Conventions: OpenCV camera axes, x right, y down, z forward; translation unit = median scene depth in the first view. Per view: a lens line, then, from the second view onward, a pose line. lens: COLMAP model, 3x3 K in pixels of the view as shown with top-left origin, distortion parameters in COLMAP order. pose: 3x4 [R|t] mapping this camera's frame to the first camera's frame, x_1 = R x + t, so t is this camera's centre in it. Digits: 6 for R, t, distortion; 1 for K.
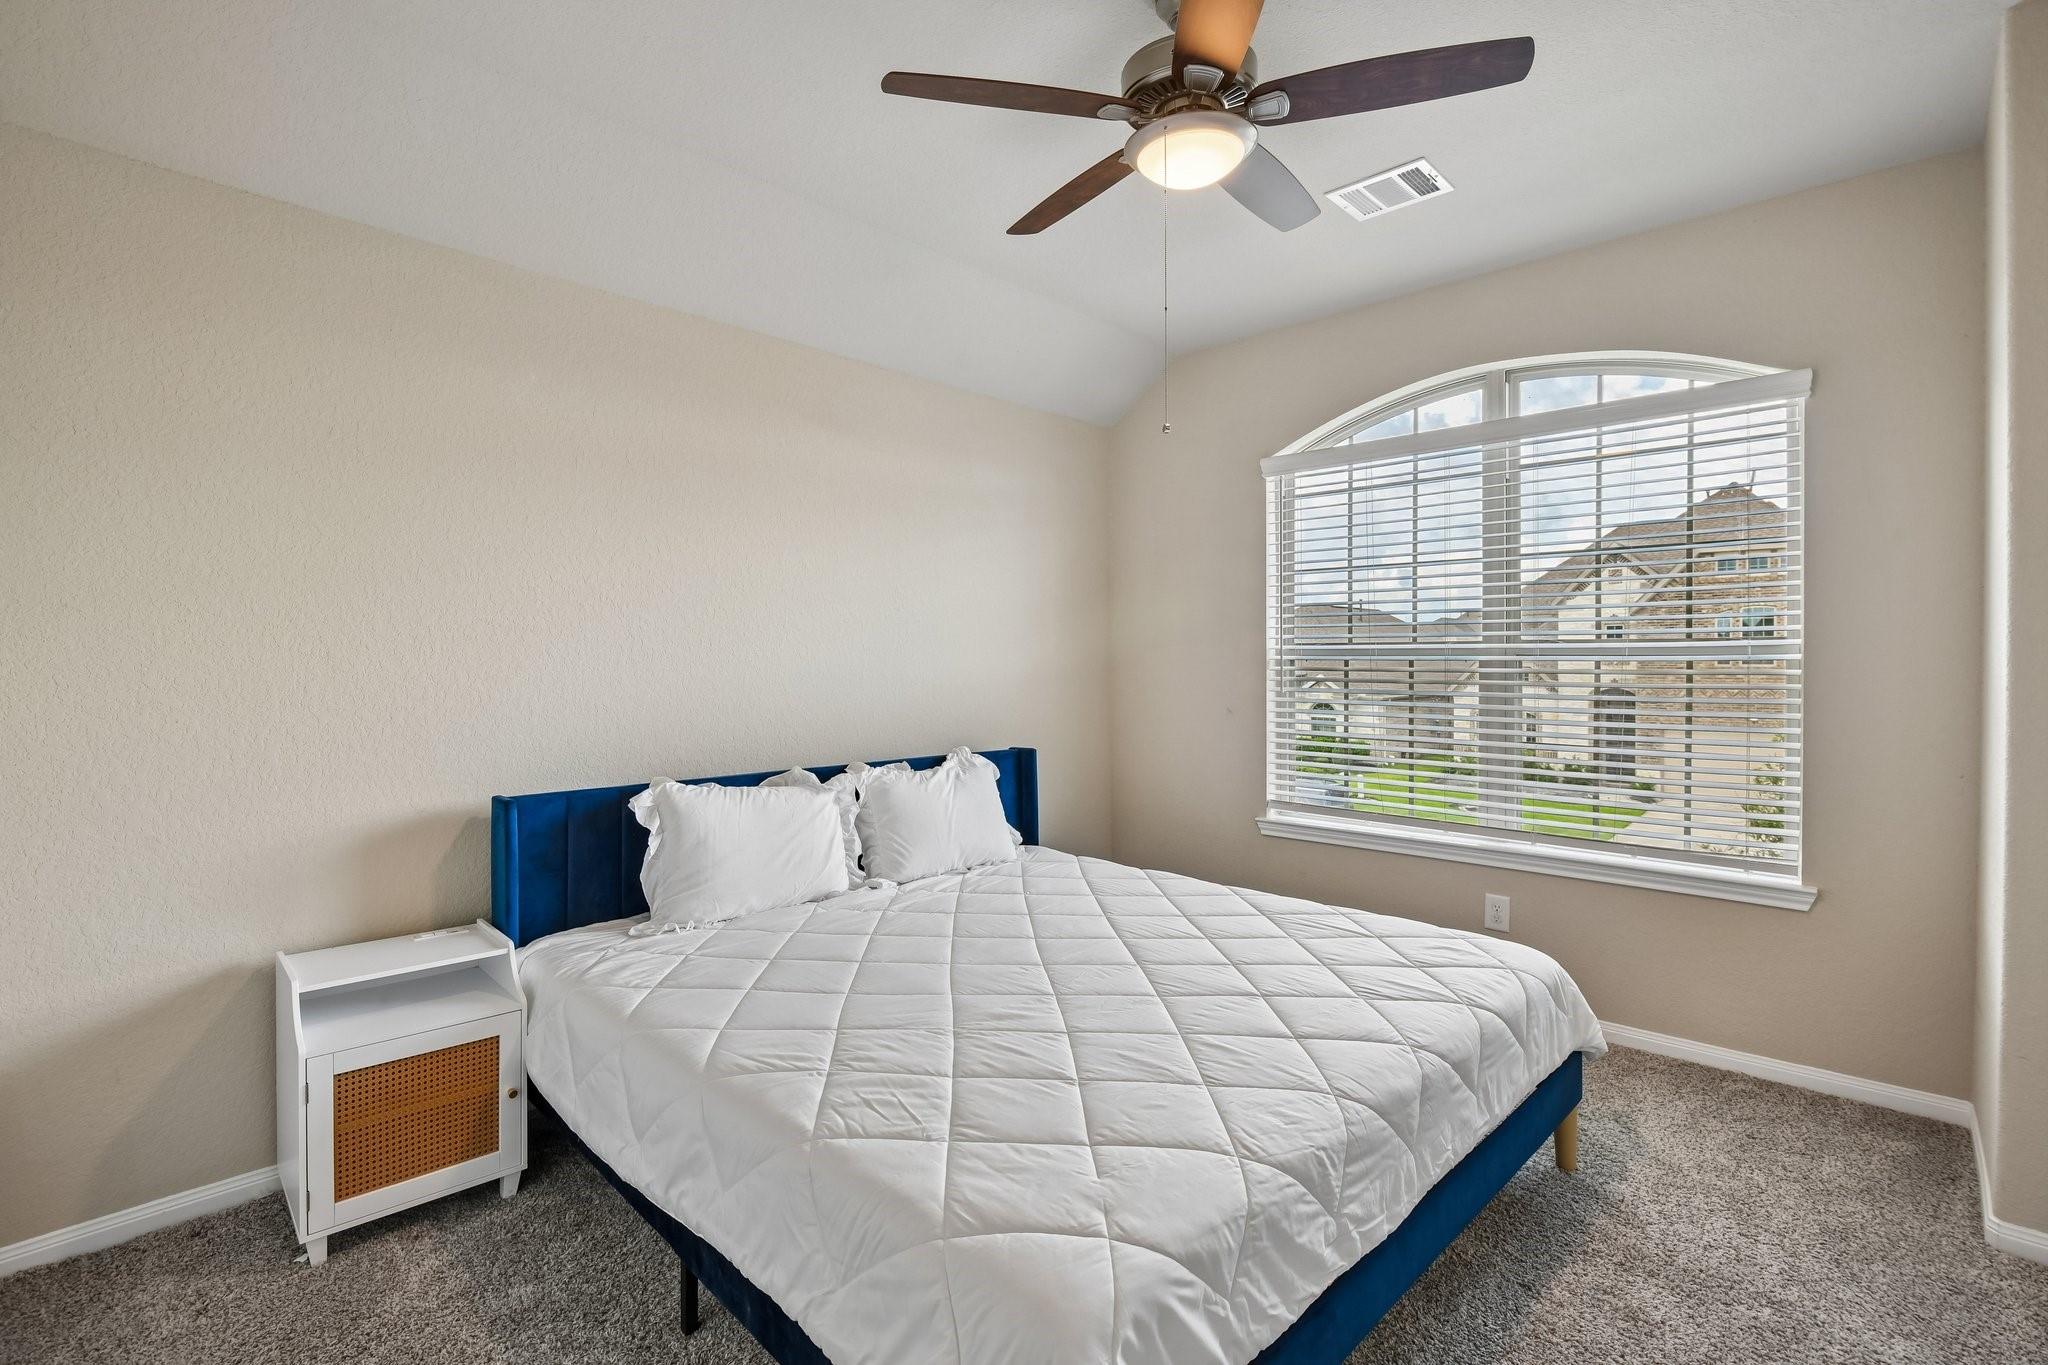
lens RADIAL K [[924.8, 0, 1026.6], [0, 924.8, 664.6], [0, 0, 1]] dist [-0.014126, -0.000855]
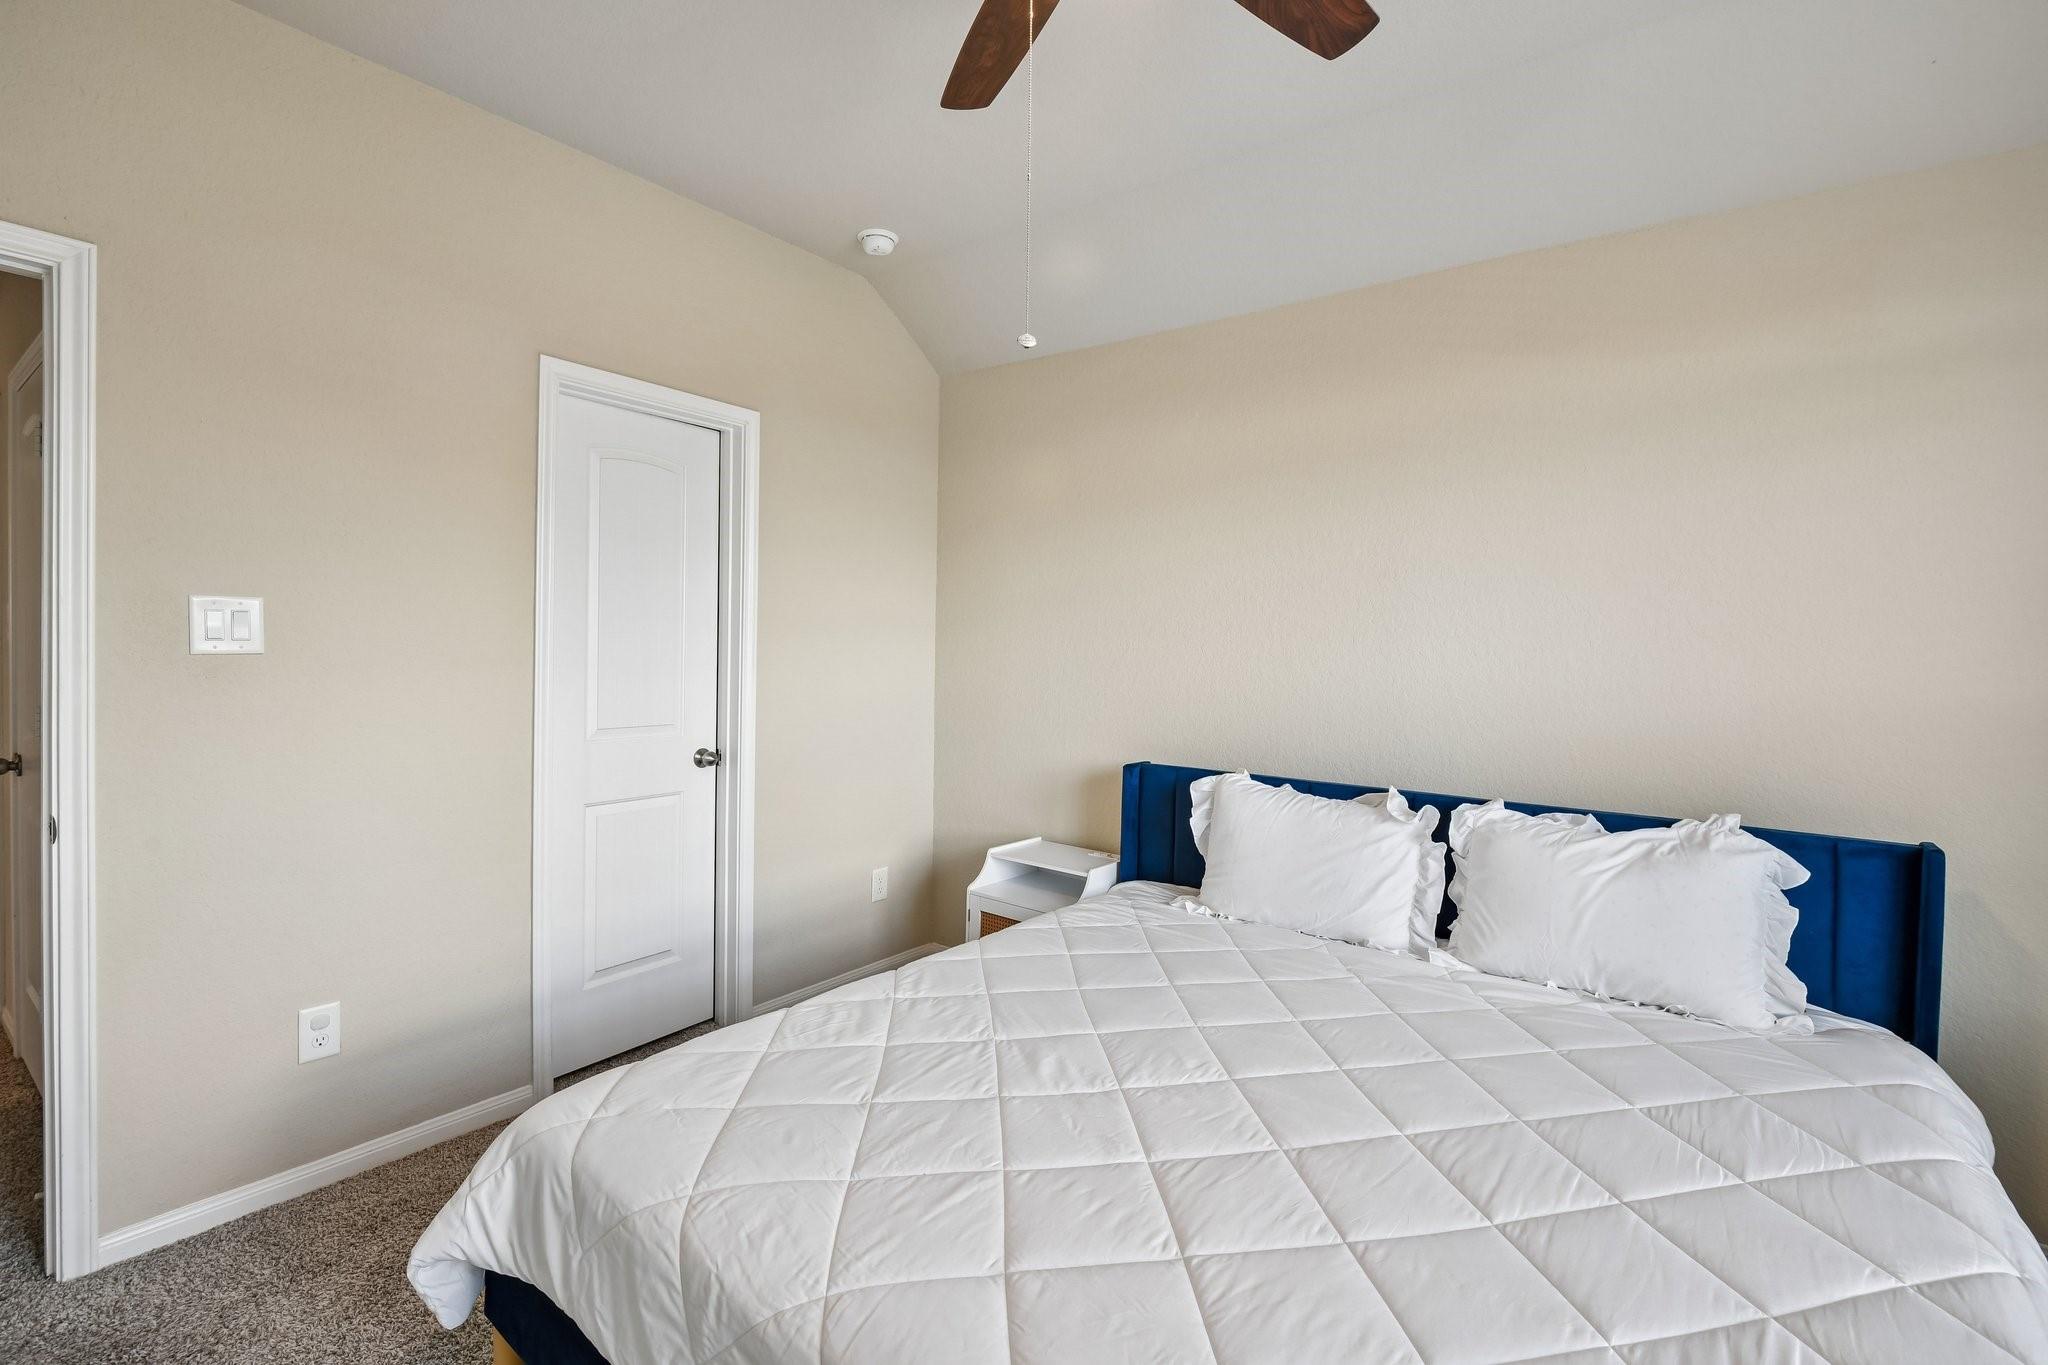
lens RADIAL K [[924.8, 0, 1025.0], [0, 924.8, 663.1], [0, 0, 1]] dist [-0.014126, -0.000855]
pose [[0.119140, 0.022539, -0.992622, 0.640865], [-0.024038, 0.999515, 0.019810, -0.012810], [0.992586, 0.021501, 0.119624, 0.663137]]
